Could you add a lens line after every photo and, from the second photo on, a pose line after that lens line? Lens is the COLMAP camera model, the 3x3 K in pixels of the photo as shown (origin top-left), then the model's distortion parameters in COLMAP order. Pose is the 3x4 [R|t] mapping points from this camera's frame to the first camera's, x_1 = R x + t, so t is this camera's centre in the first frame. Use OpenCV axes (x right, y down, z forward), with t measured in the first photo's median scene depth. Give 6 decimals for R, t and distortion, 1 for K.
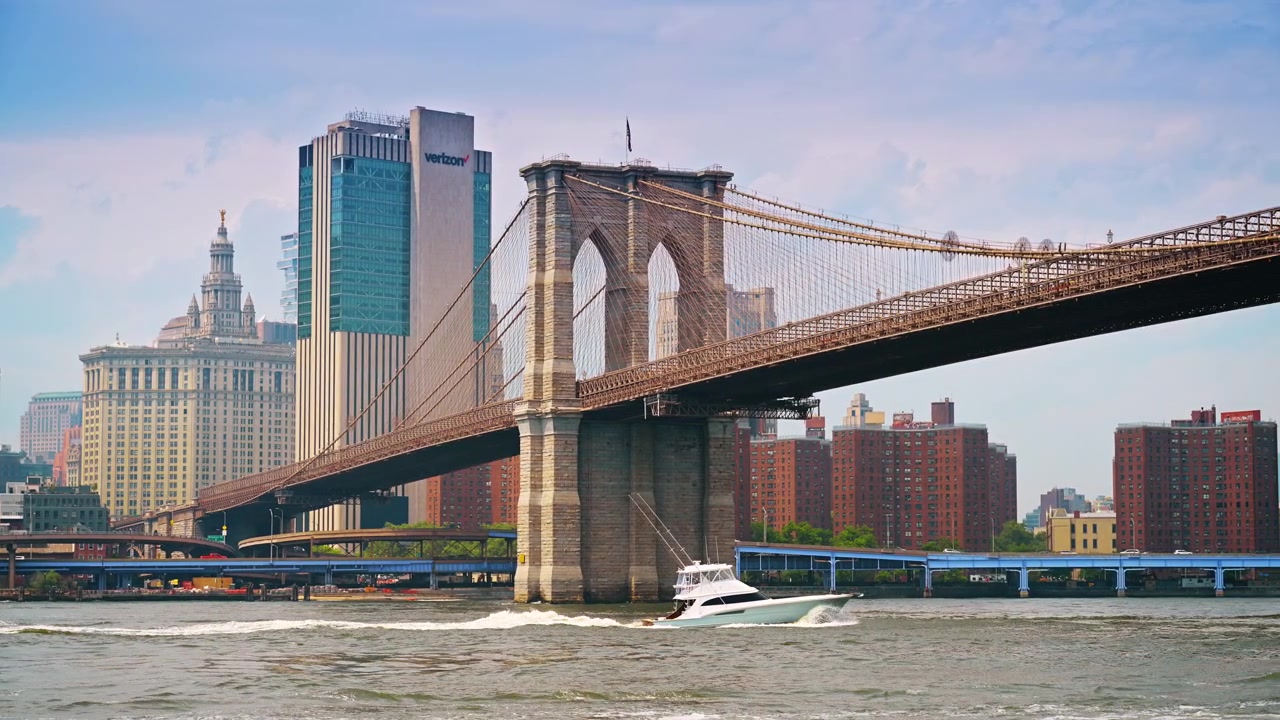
lens RADIAL K [[2726.5, 0, 633.9], [0, 2726.5, 356.7], [0, 0, 1]] dist [-0.001384, 0.000000]
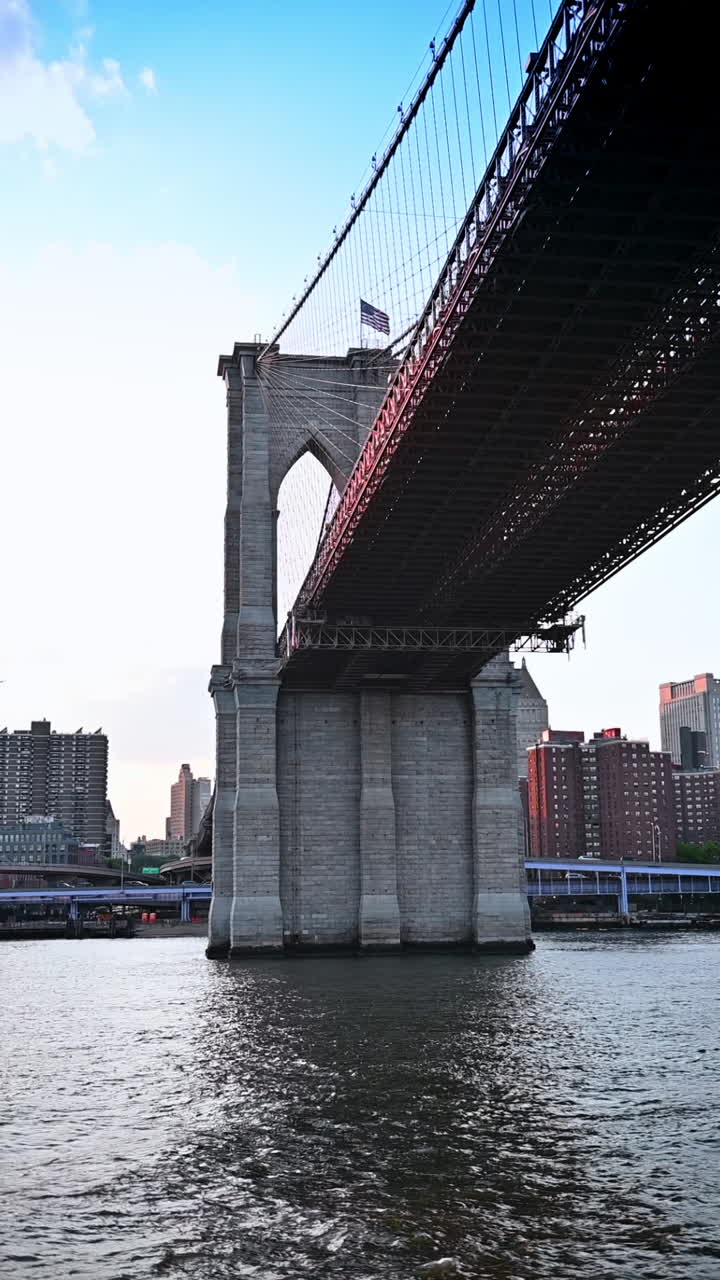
lens RADIAL K [[1341.3, 0, 357.8], [0, 1341.3, 643.3], [0, 0, 1]] dist [0.108785, 0.000000]
pose [[0.964016, -0.060141, -0.258952, 0.090050], [0.034480, 0.994133, -0.102523, 0.047257], [0.263598, 0.089905, 0.960434, 0.653872]]
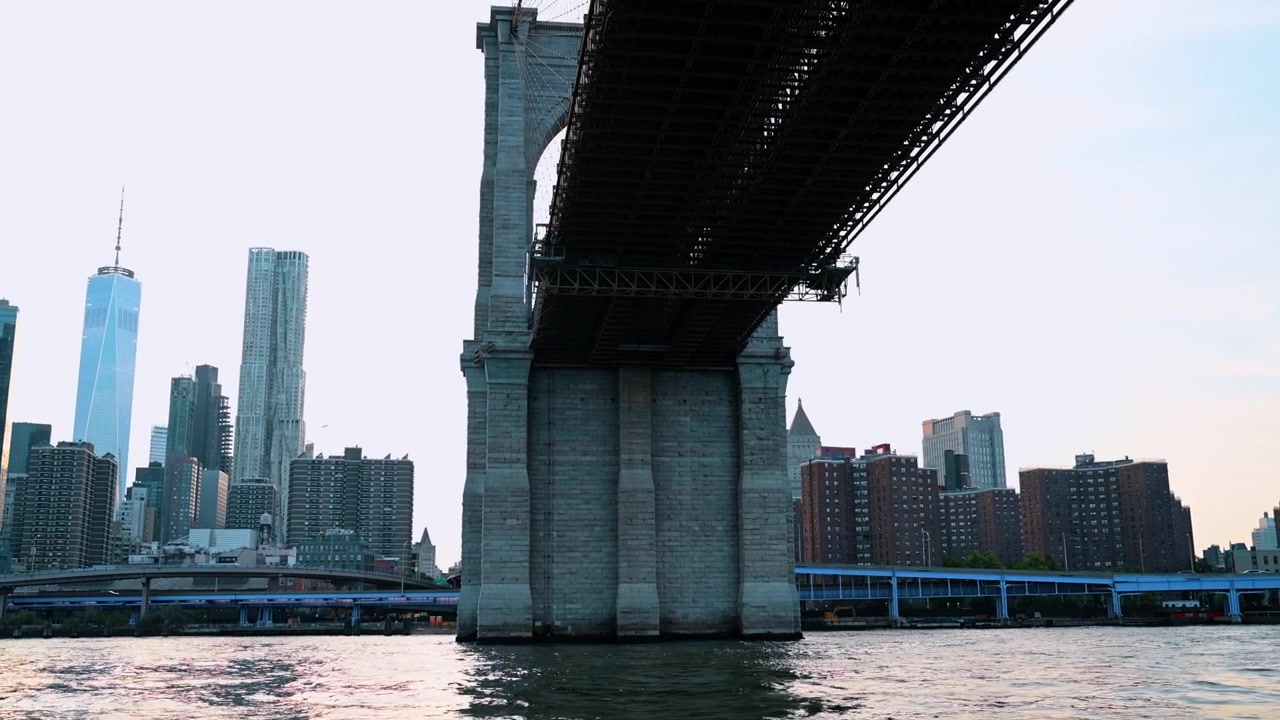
lens RADIAL K [[1172.0, 0, 644.0], [0, 1172.0, 363.7], [0, 0, 1]] dist [-0.012939, 0.000000]
pose [[0.961433, -0.066016, -0.267000, 0.081848], [0.030949, 0.990569, -0.133474, 0.061382], [0.273293, 0.120063, 0.954409, 0.719063]]
